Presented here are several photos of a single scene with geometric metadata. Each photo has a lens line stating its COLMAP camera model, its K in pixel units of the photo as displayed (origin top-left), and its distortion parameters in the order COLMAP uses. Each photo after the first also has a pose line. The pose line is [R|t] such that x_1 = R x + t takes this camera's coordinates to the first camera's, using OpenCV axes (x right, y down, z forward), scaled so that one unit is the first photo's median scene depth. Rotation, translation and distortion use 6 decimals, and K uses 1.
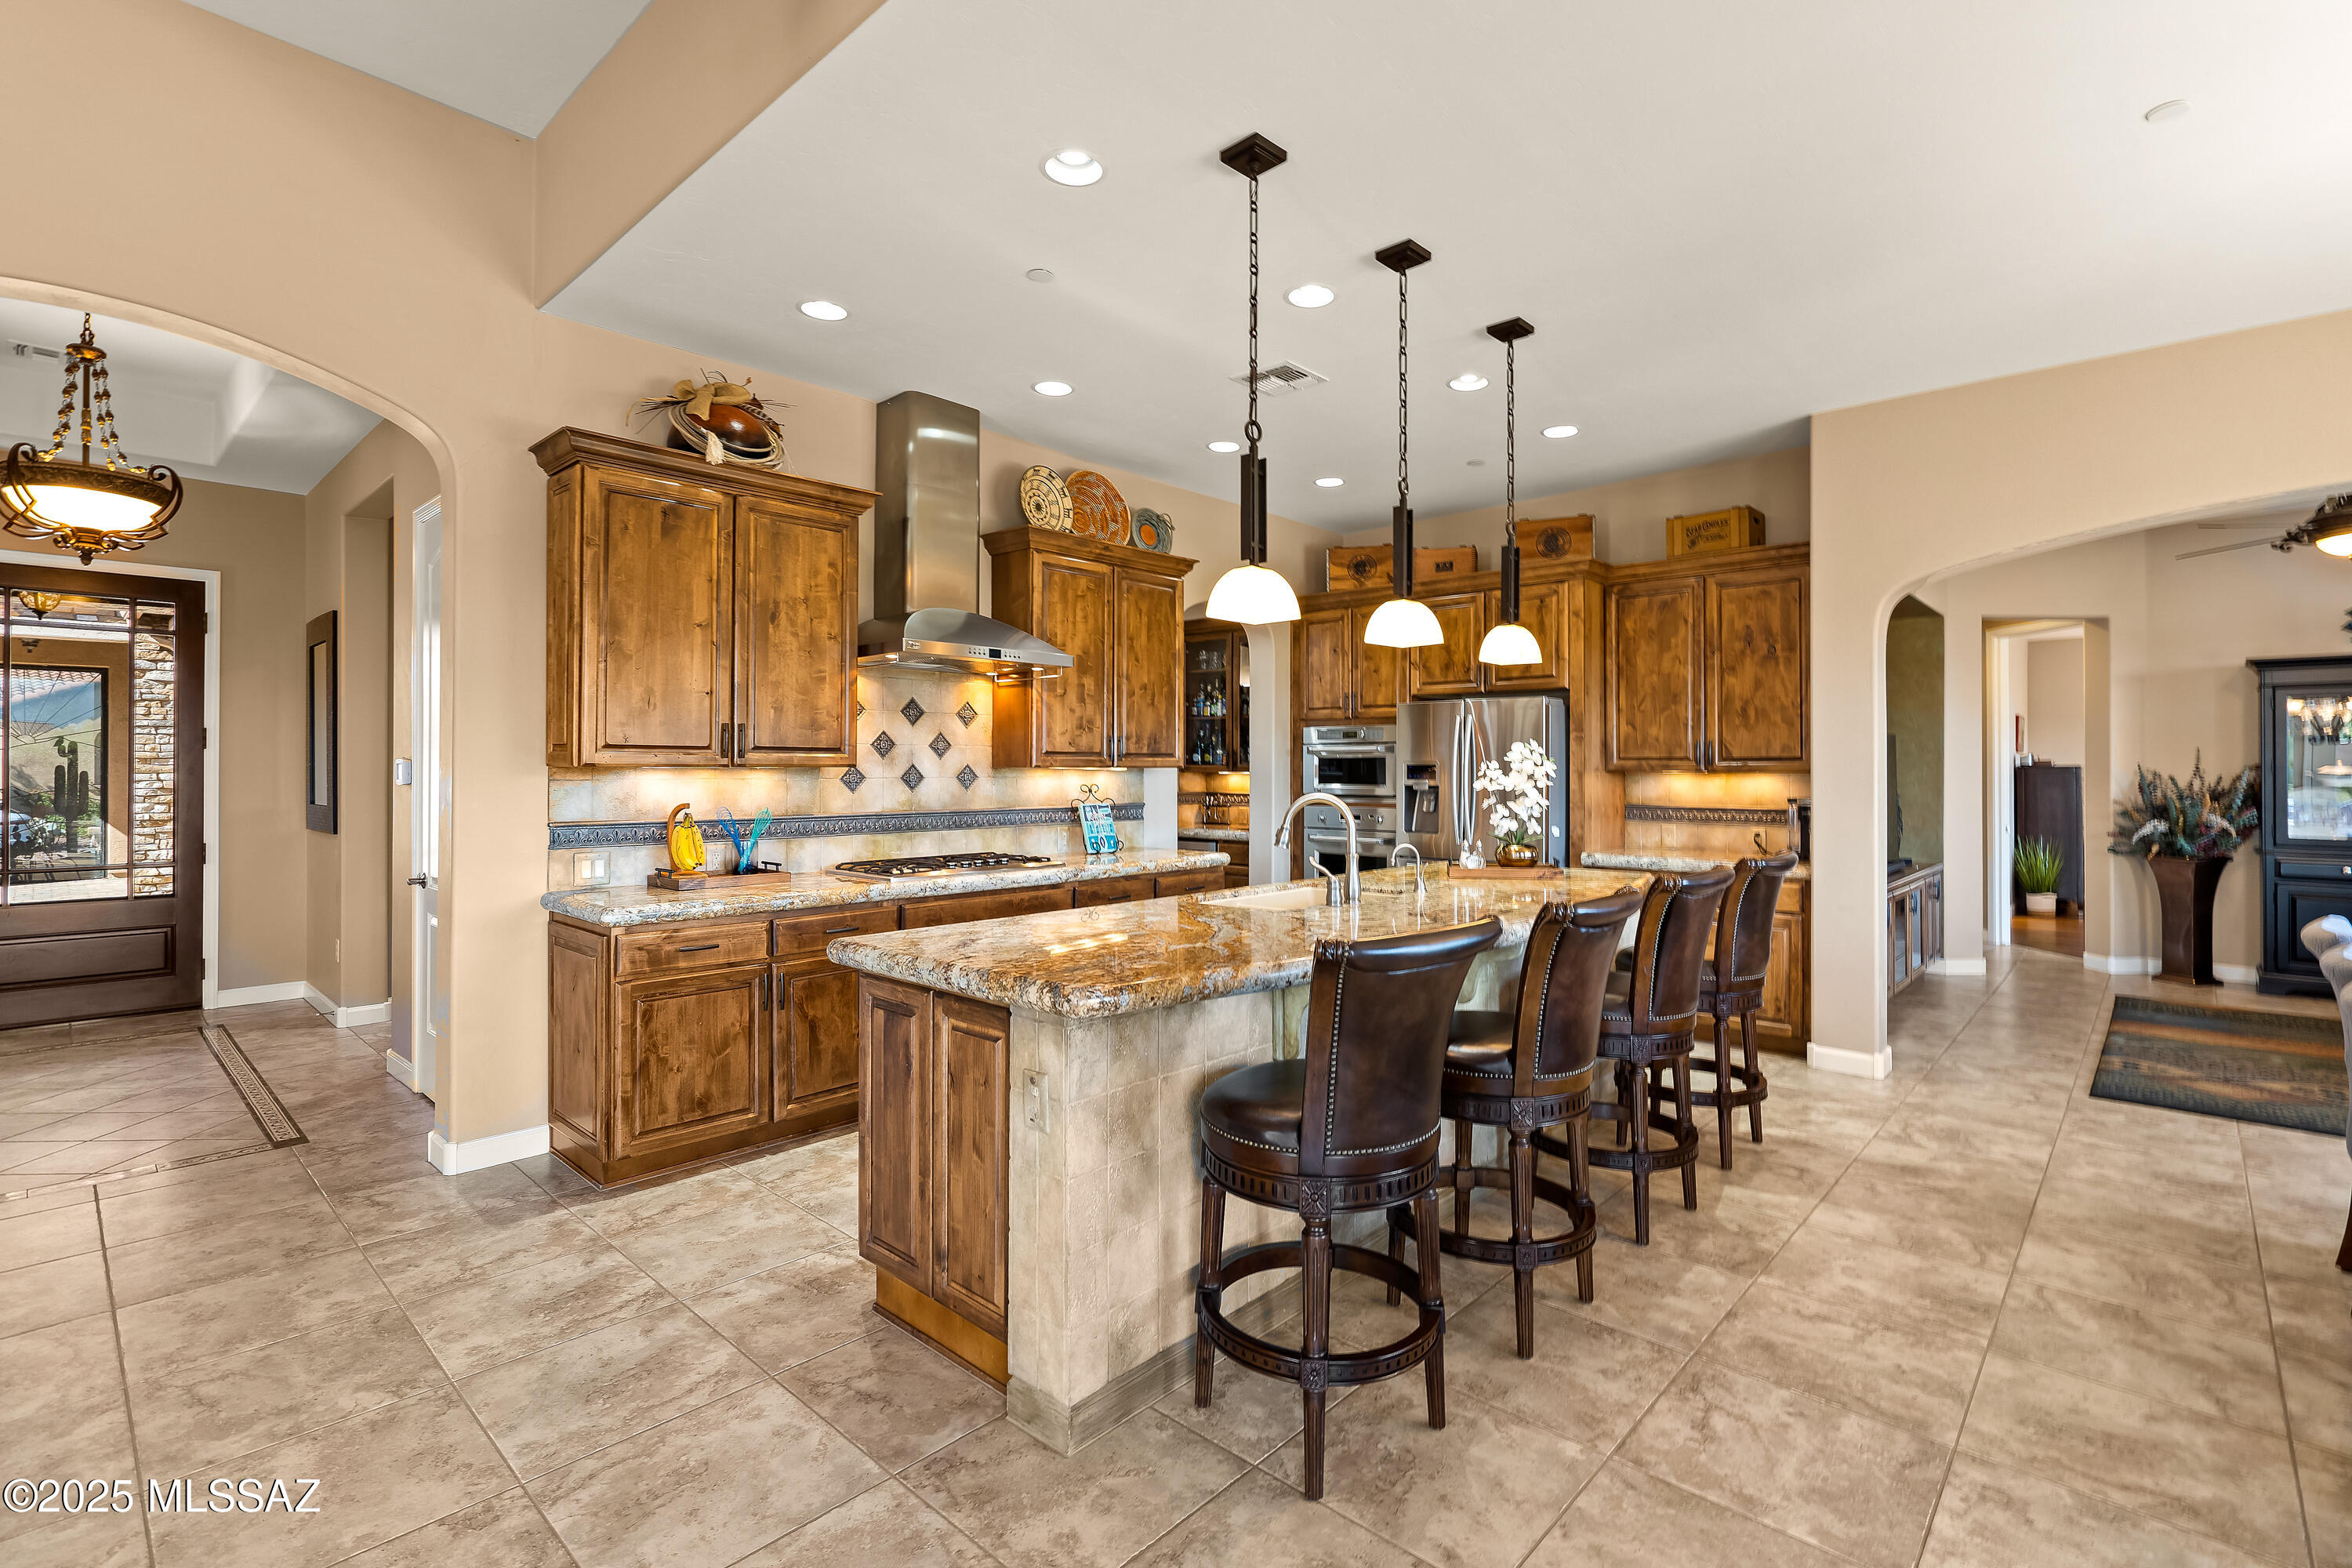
lens RADIAL K [[1071.3, 0, 1177.6], [0, 1071.3, 765.1], [0, 0, 1]] dist [-0.005263, 0.001513]
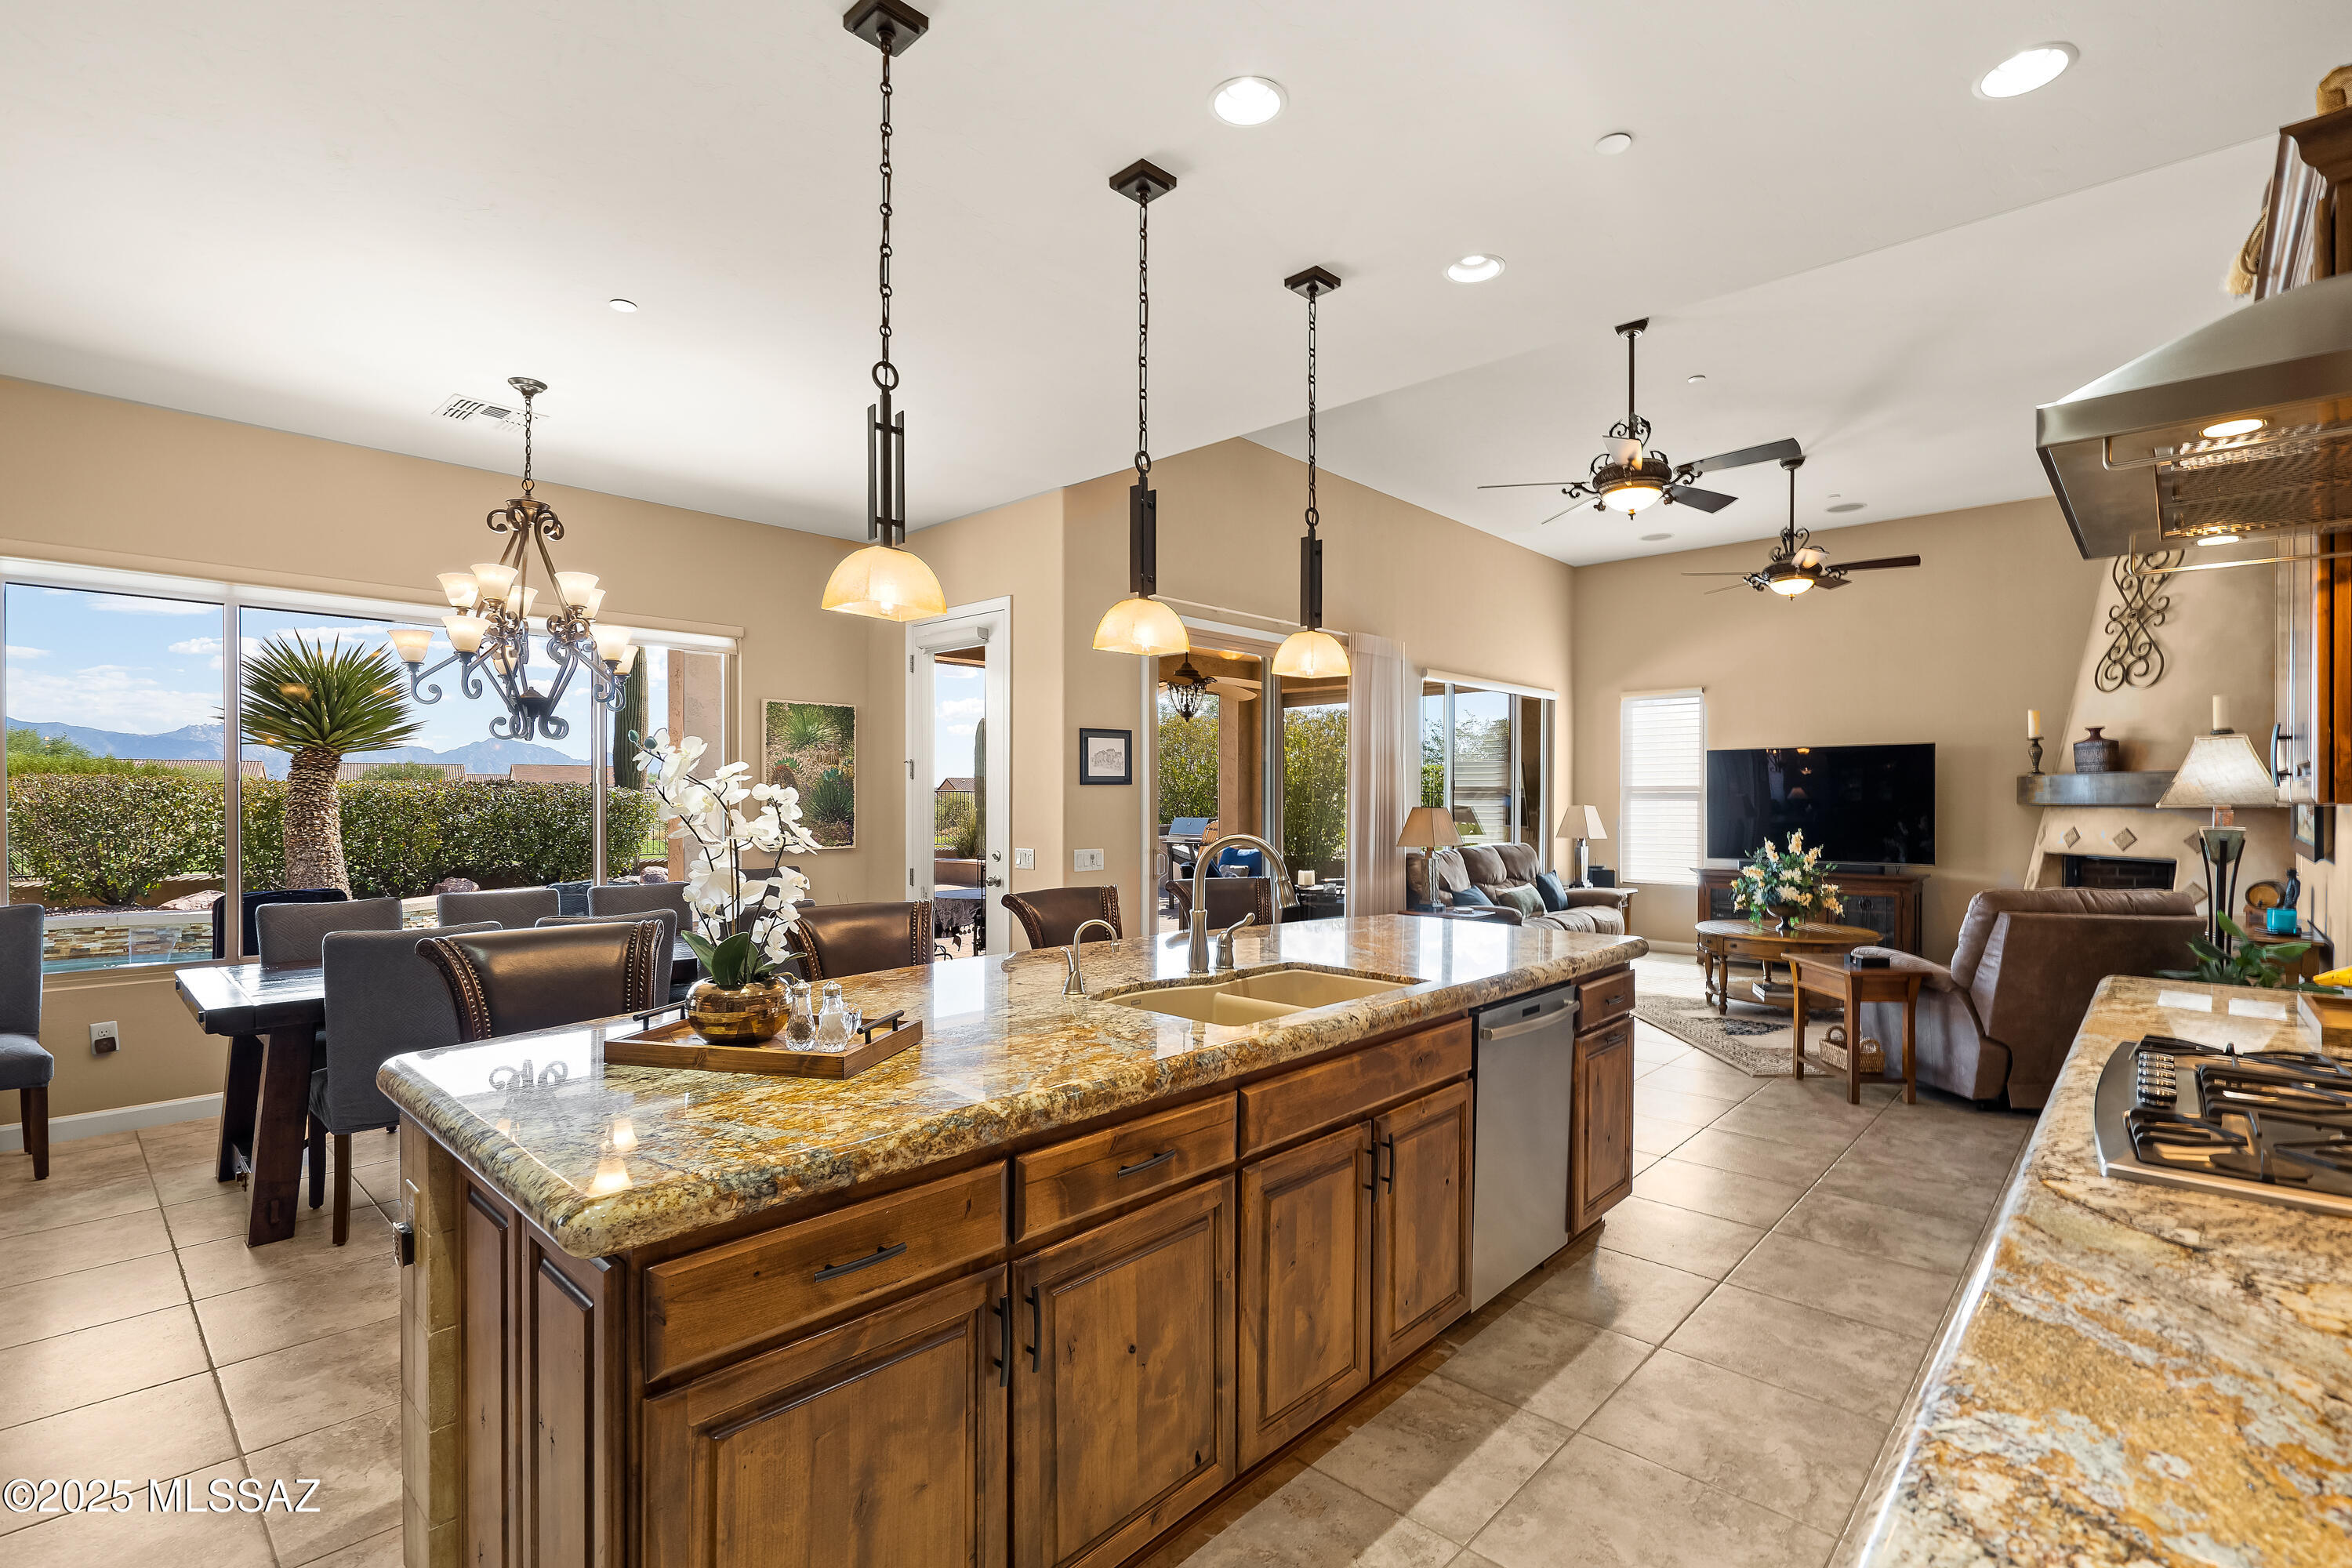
lens RADIAL K [[1071.3, 0, 1181.1], [0, 1071.3, 804.6], [0, 0, 1]] dist [-0.005263, 0.001513]
pose [[-0.999993, -0.003129, -0.002062, 0.114524], [-0.003137, 0.999987, 0.003957, 0.002123], [0.002050, 0.003963, -0.999990, 1.158534]]
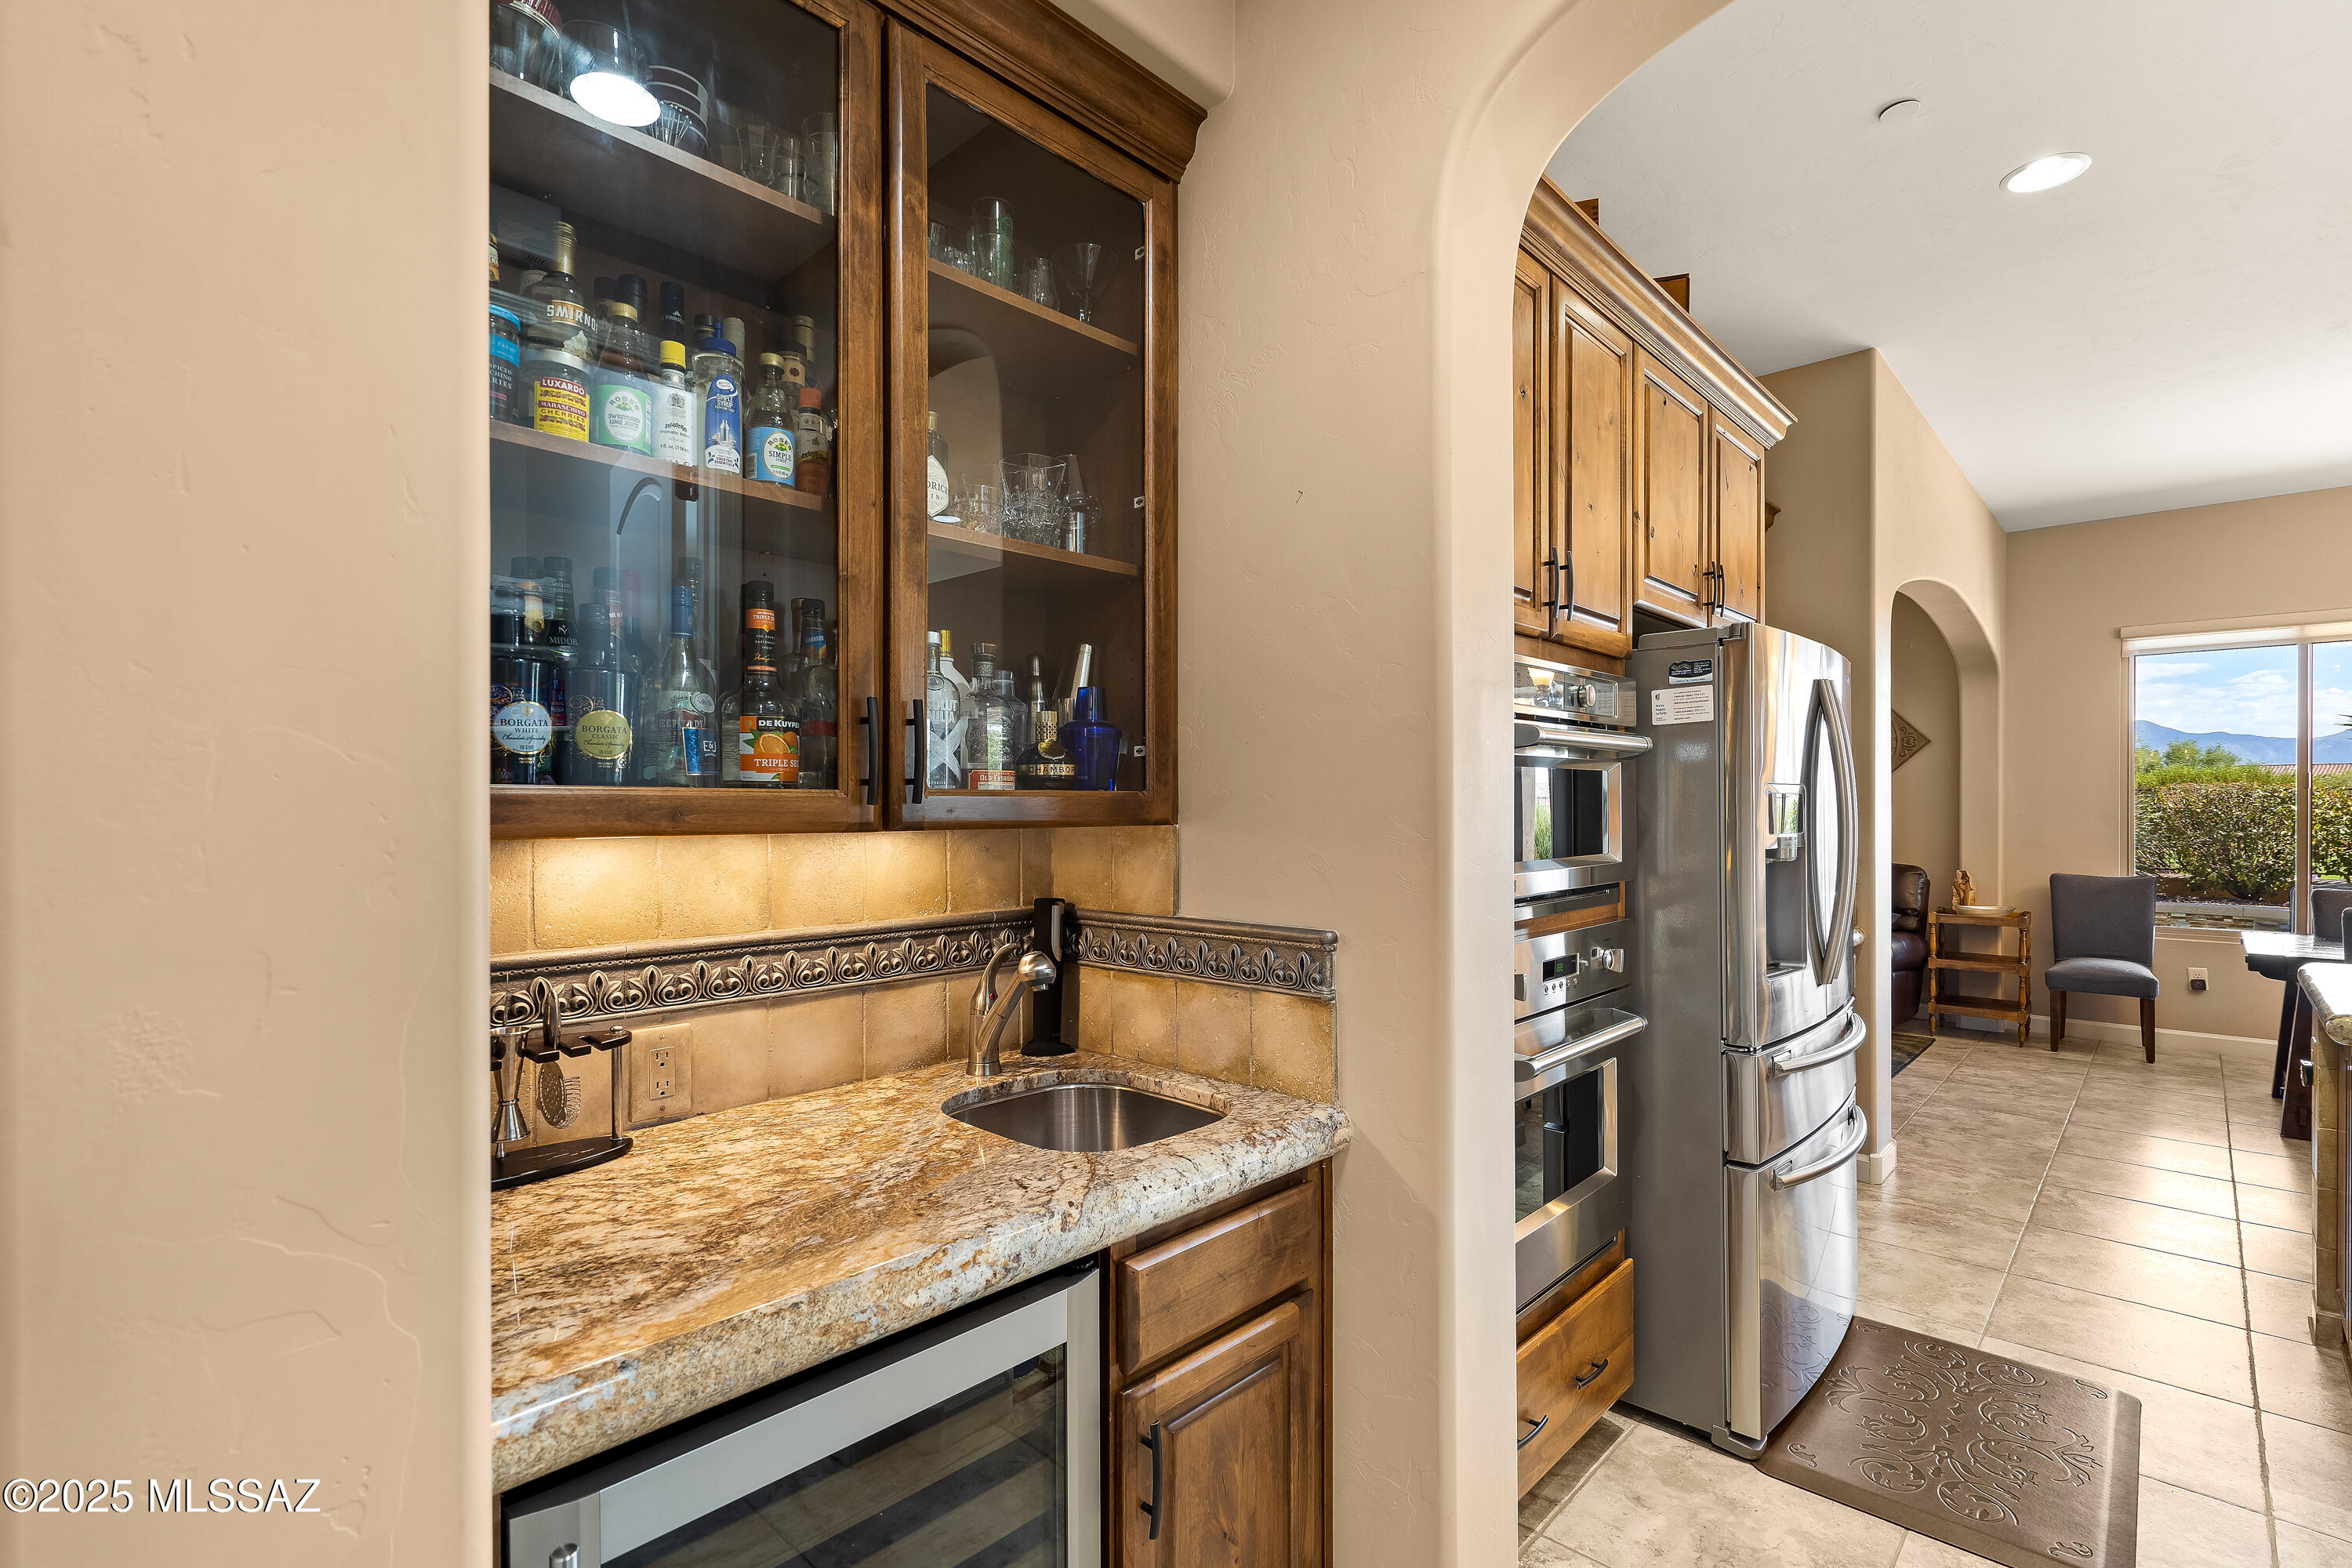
lens RADIAL K [[1071.3, 0, 1182.8], [0, 1071.3, 804.6], [0, 0, 1]] dist [-0.005263, 0.001513]
pose [[0.008450, -0.003120, 0.999959, -0.177326], [-0.001336, 0.999994, 0.003132, 0.002577], [-0.999963, -0.001362, 0.008445, 1.382797]]
